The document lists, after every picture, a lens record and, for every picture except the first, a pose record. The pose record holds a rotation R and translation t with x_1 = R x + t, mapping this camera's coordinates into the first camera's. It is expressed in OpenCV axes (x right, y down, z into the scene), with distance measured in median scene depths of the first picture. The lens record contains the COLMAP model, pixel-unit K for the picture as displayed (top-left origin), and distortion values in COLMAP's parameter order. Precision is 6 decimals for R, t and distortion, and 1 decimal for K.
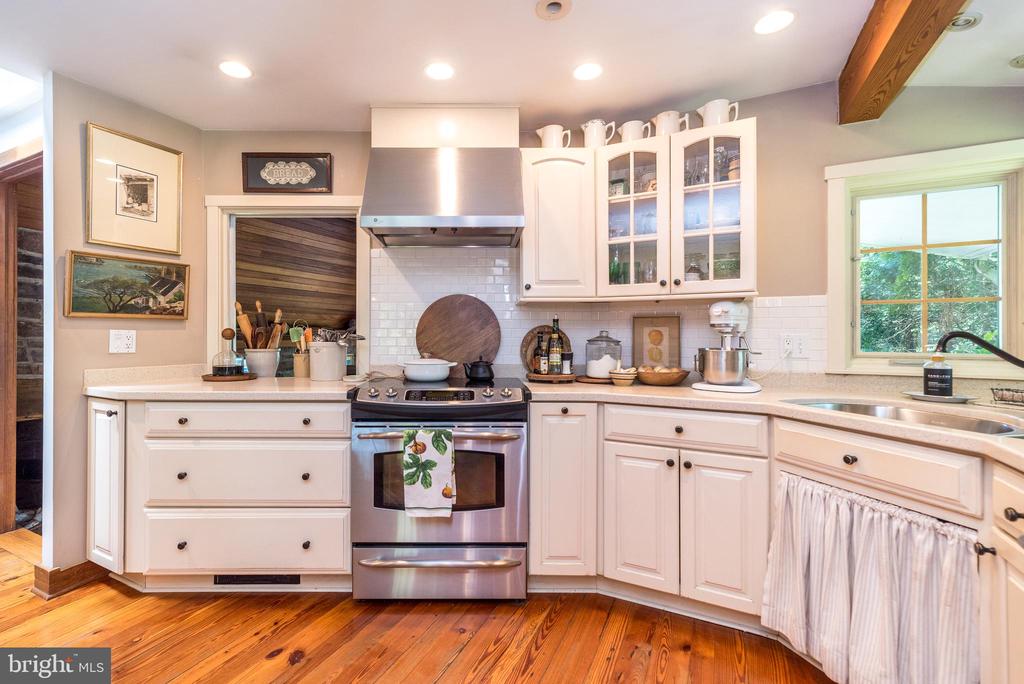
lens RADIAL K [[444.9, 0, 503.1], [0, 444.9, 335.2], [0, 0, 1]] dist [0.013017, -0.000528]
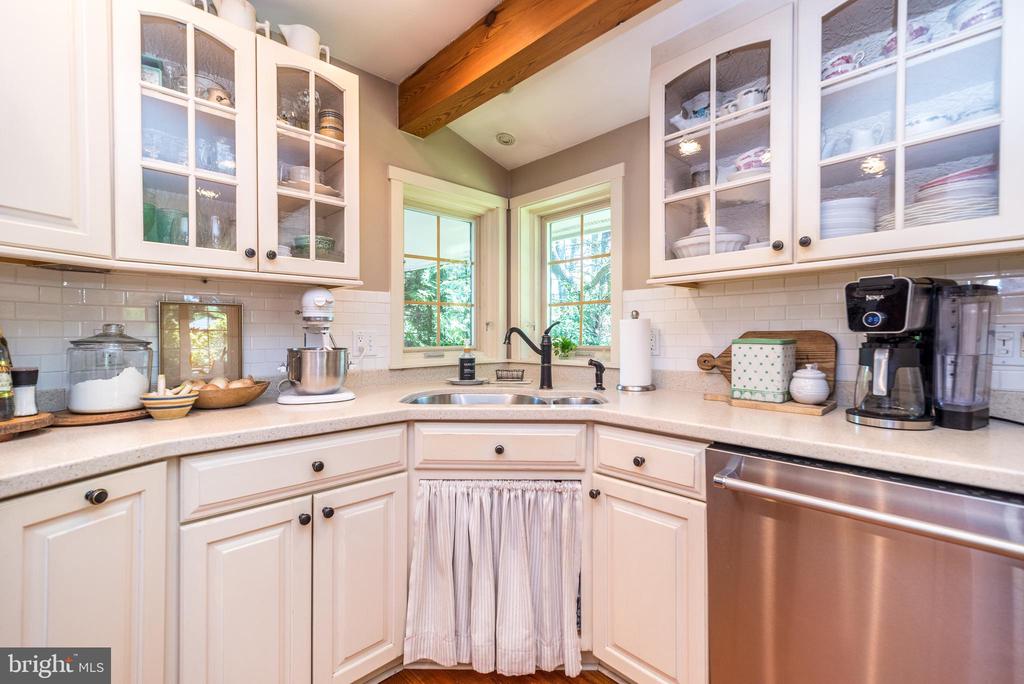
lens RADIAL K [[444.9, 0, 513.4], [0, 444.9, 333.6], [0, 0, 1]] dist [0.013017, -0.000528]
pose [[0.364133, -0.004271, 0.931337, -0.133166], [0.000663, 0.999990, 0.004327, 0.000465], [-0.931347, -0.000958, 0.364132, 0.423262]]
